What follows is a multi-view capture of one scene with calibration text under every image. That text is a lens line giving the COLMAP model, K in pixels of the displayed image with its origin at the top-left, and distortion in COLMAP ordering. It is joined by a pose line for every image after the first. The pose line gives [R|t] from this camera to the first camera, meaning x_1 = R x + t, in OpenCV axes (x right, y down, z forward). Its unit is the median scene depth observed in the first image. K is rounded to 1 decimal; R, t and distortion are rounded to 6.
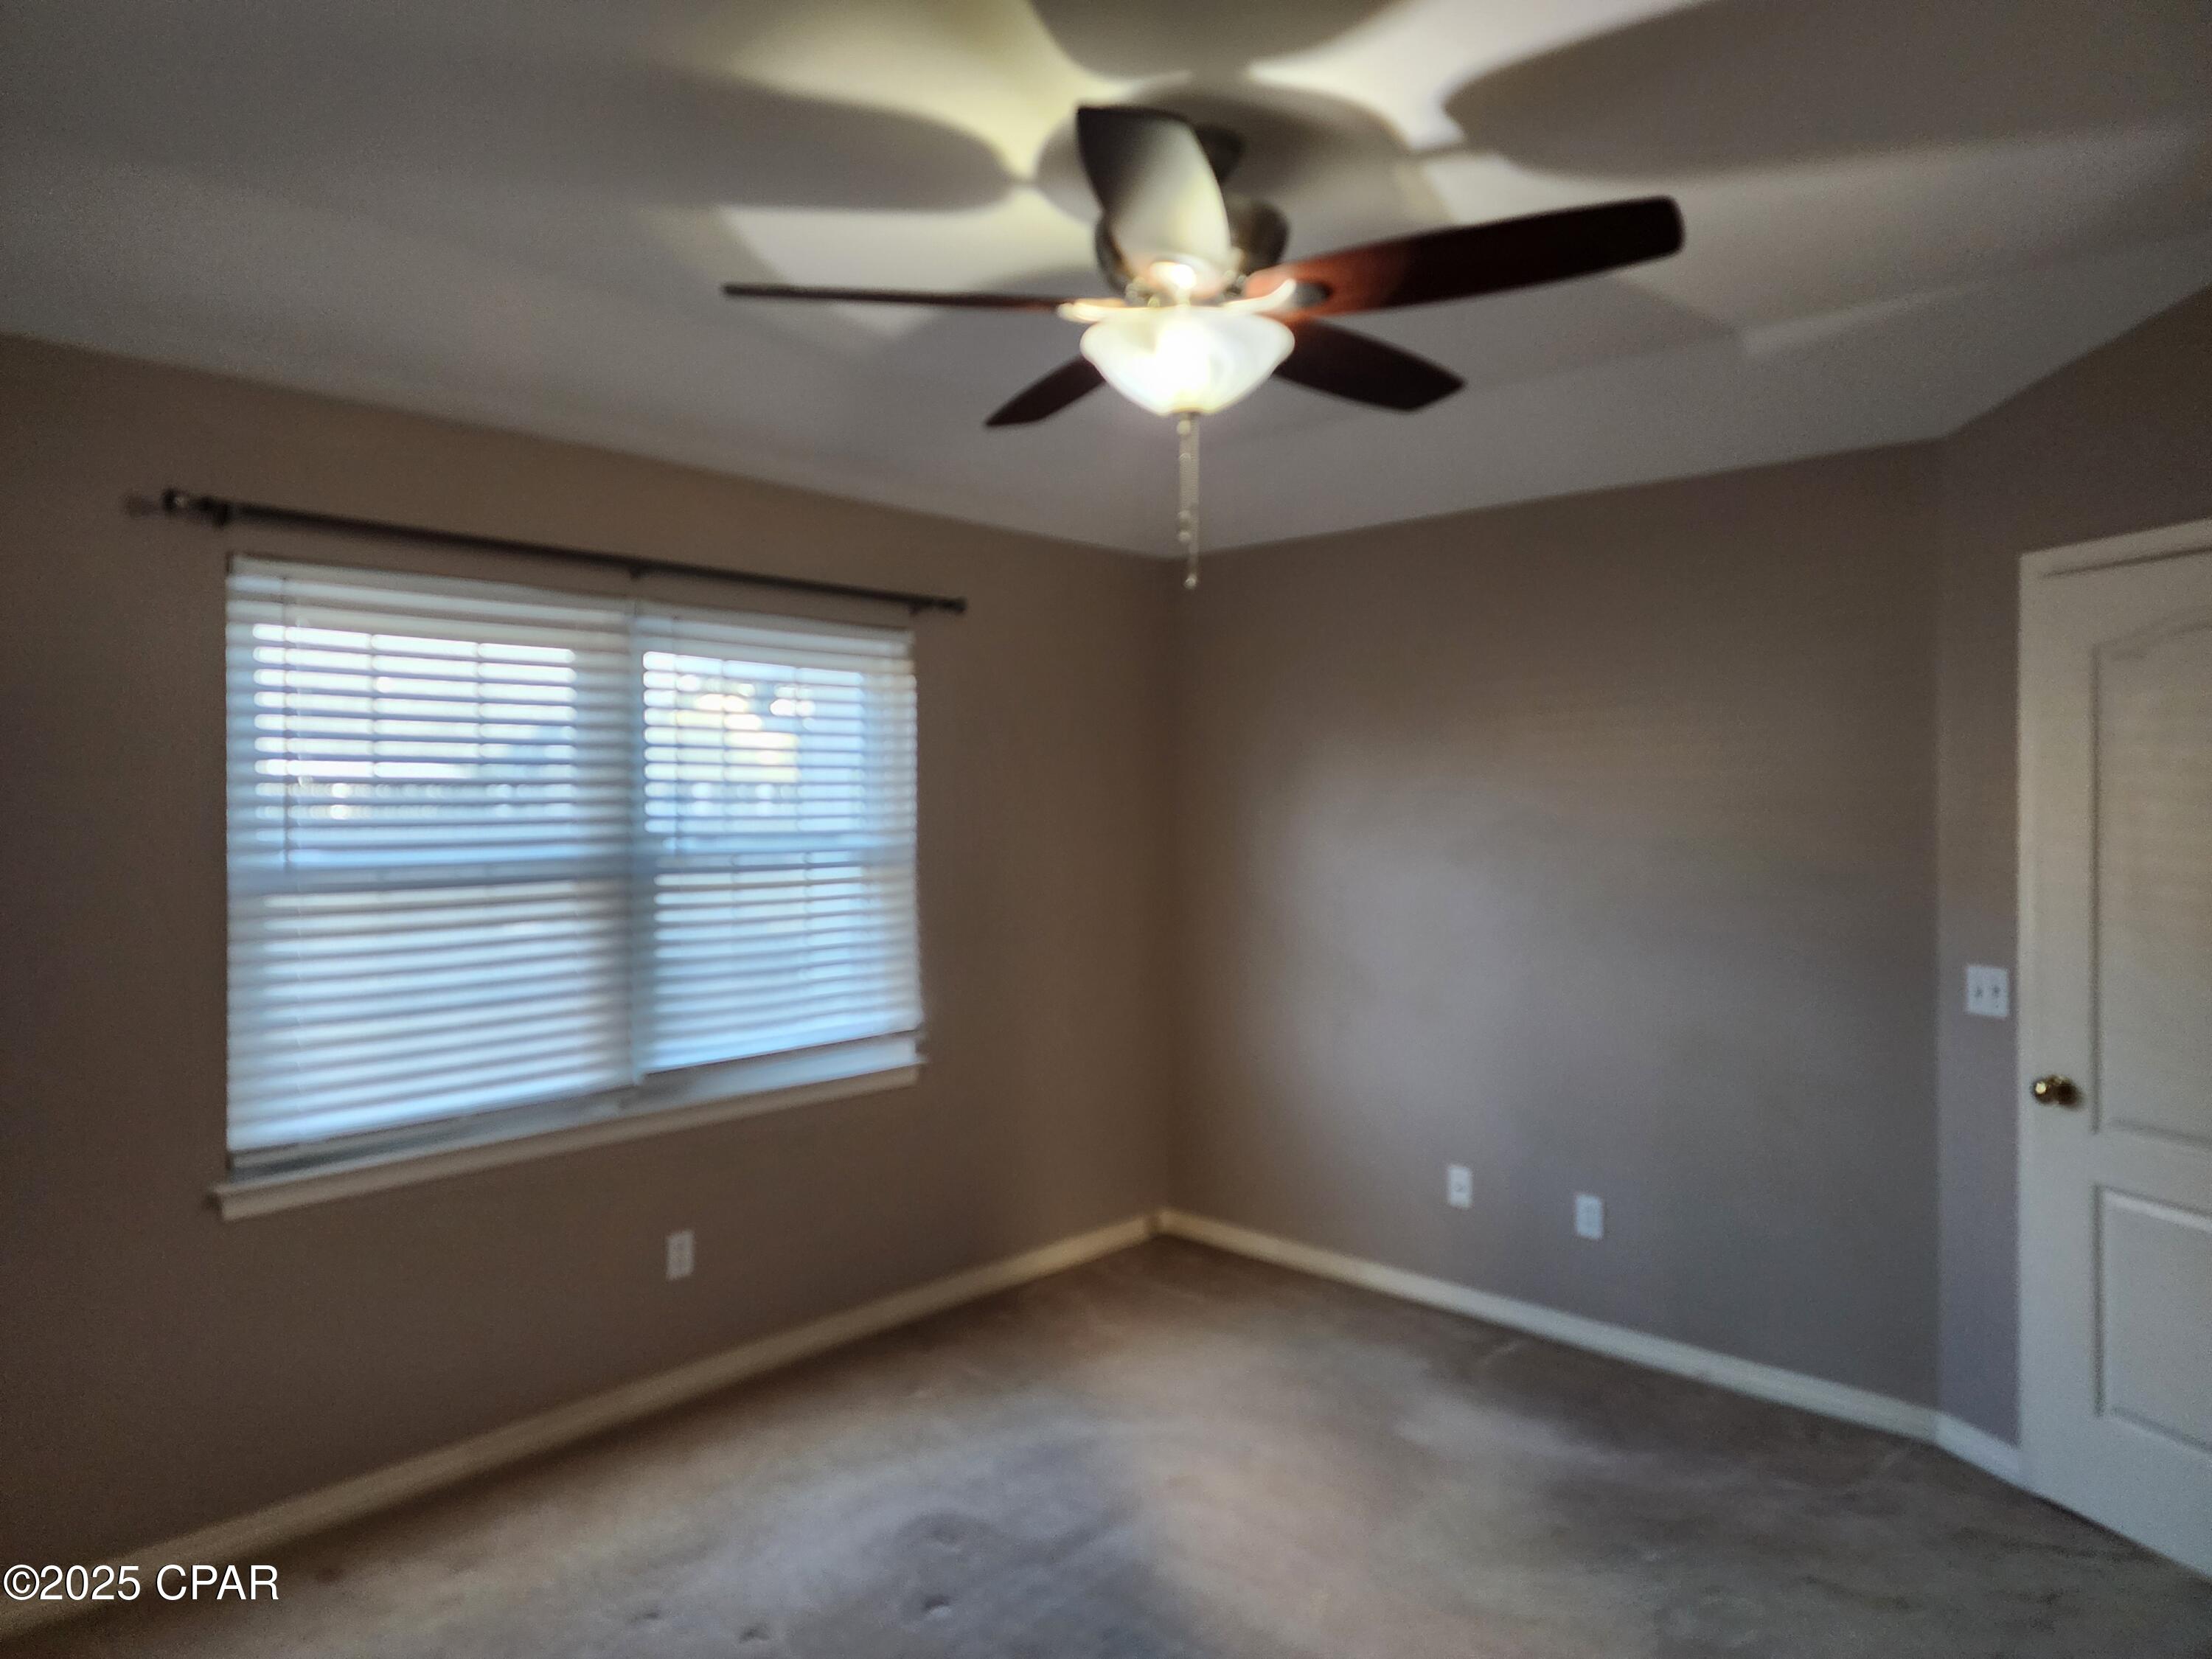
lens RADIAL K [[1495.3, 0, 1103.2], [0, 1495.3, 820.6], [0, 0, 1]] dist [0.068834, -0.061404]
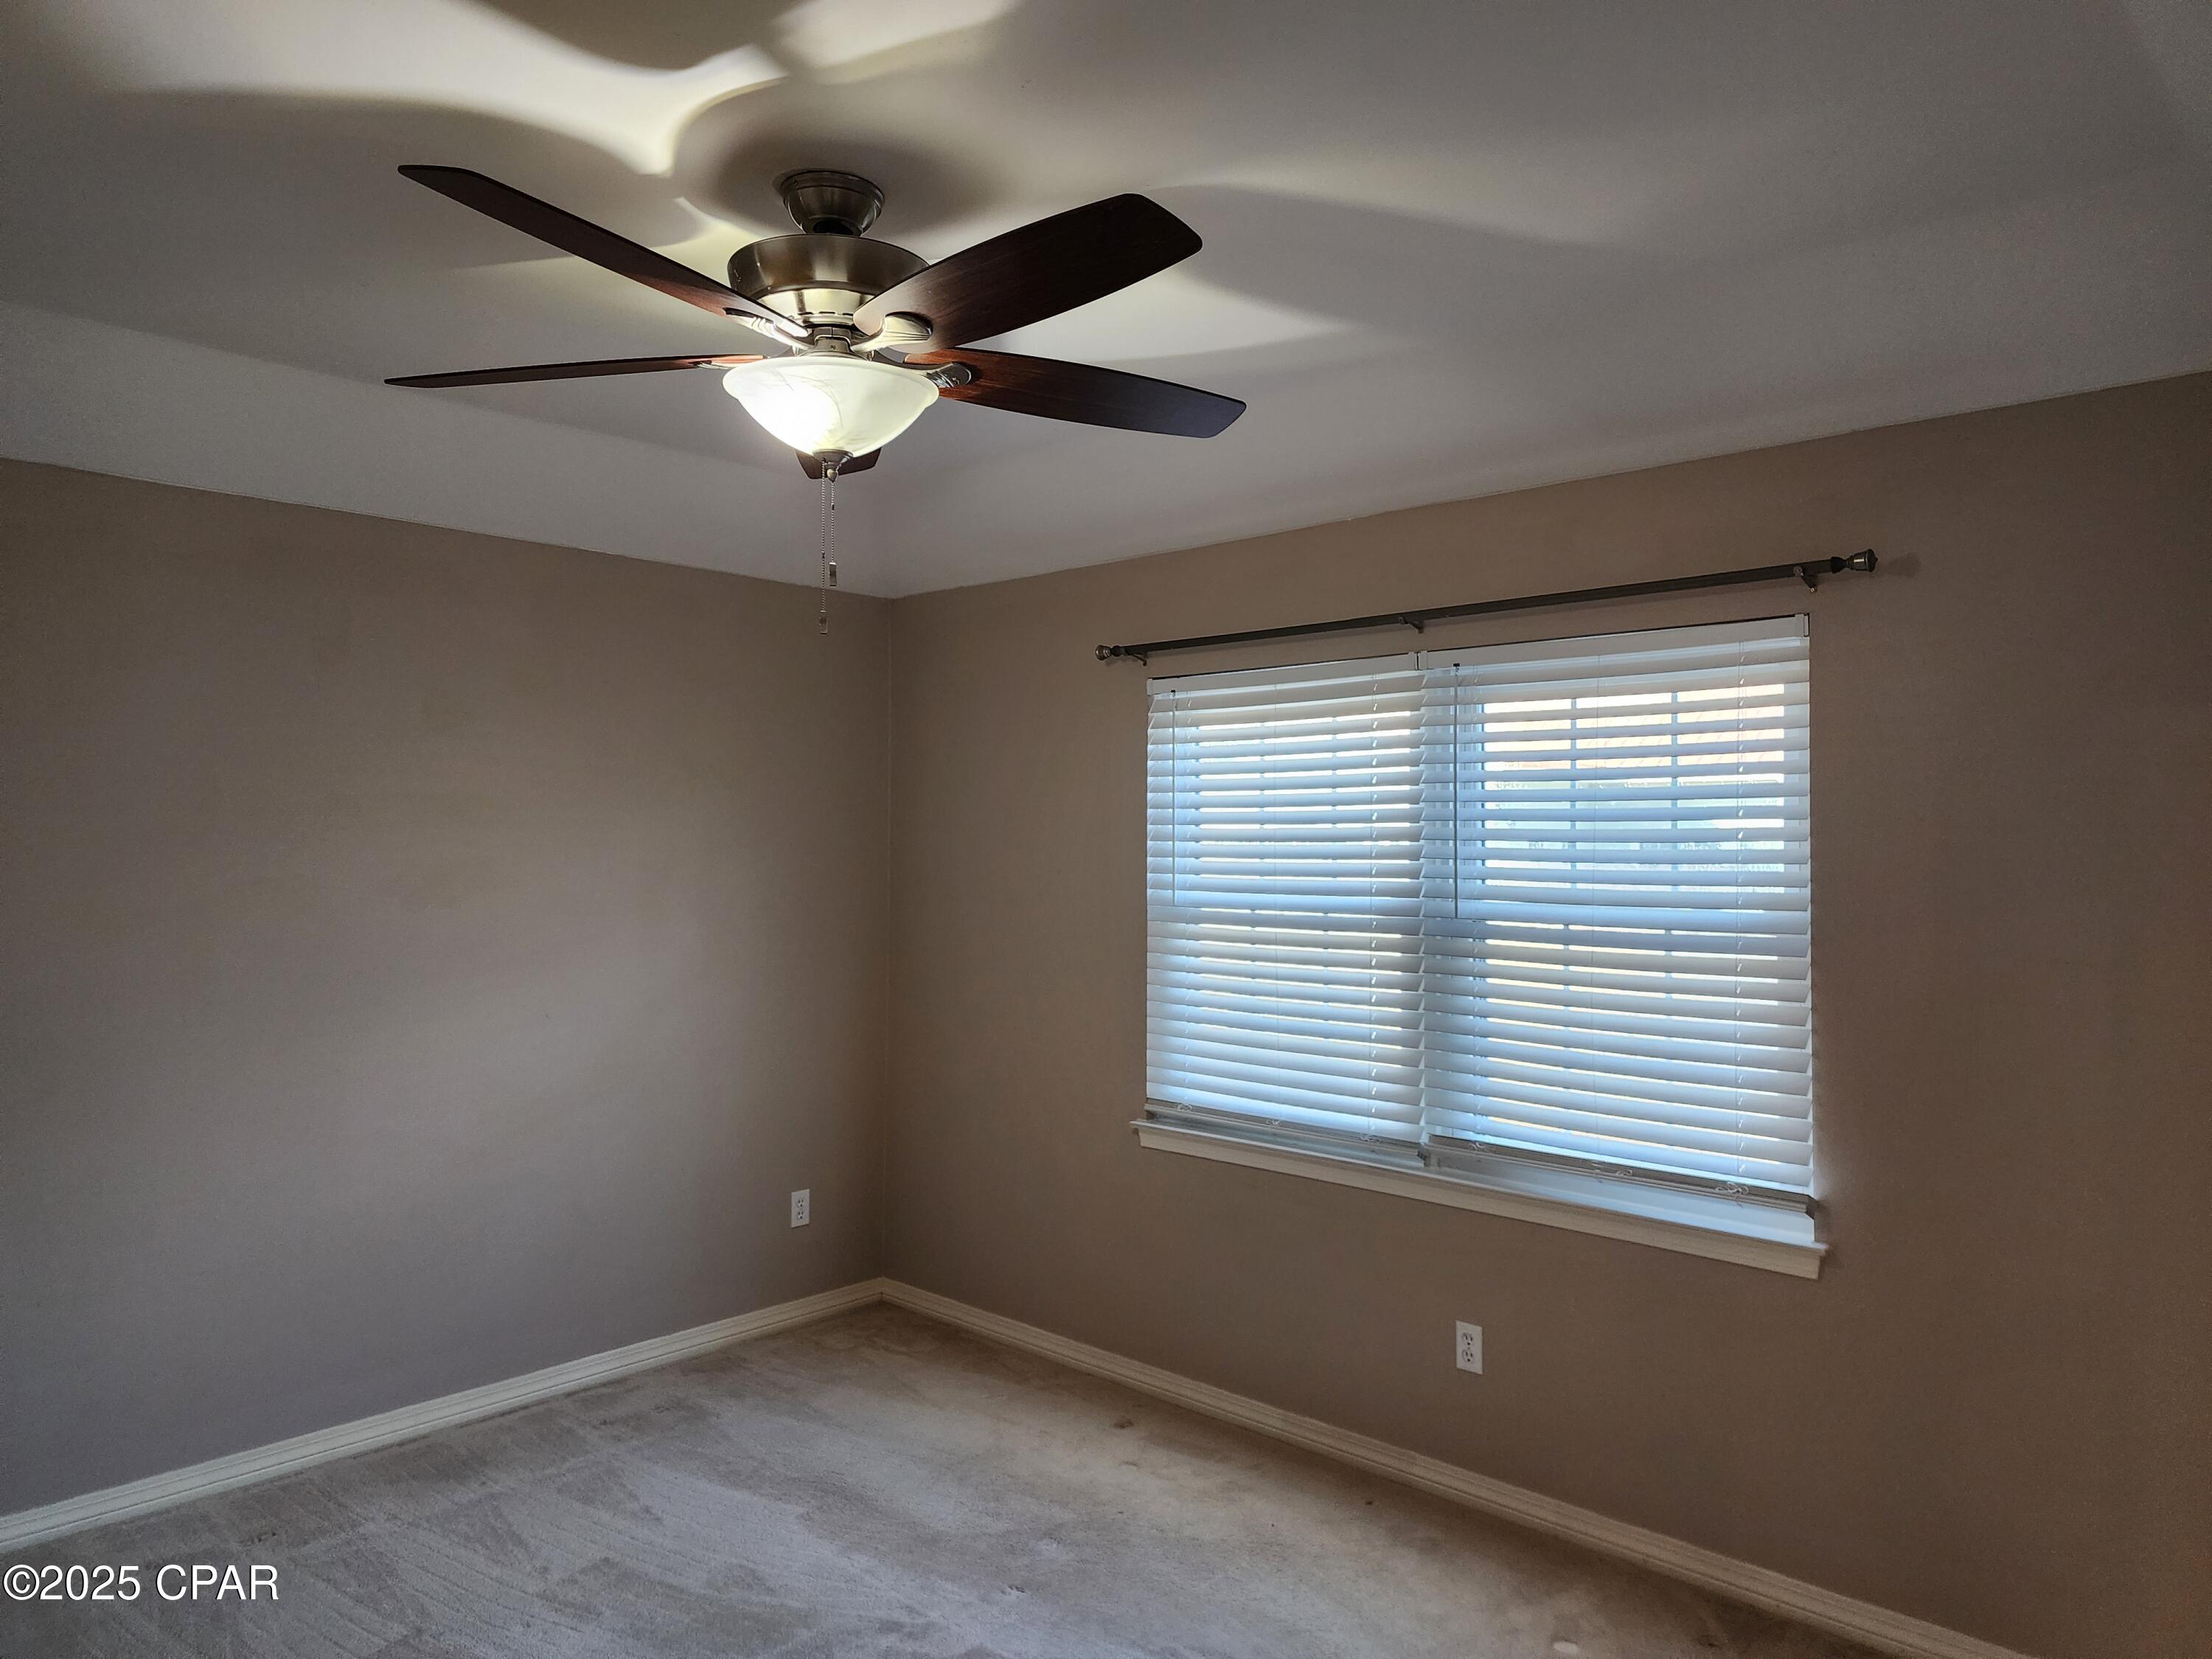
lens RADIAL K [[1495.3, 0, 1102.7], [0, 1495.3, 838.6], [0, 0, 1]] dist [0.068834, -0.061404]
pose [[-0.036920, -0.005439, -0.999303, 0.683486], [-0.025637, 0.999661, -0.004494, -0.014463], [0.998989, 0.025454, -0.037047, 0.834805]]
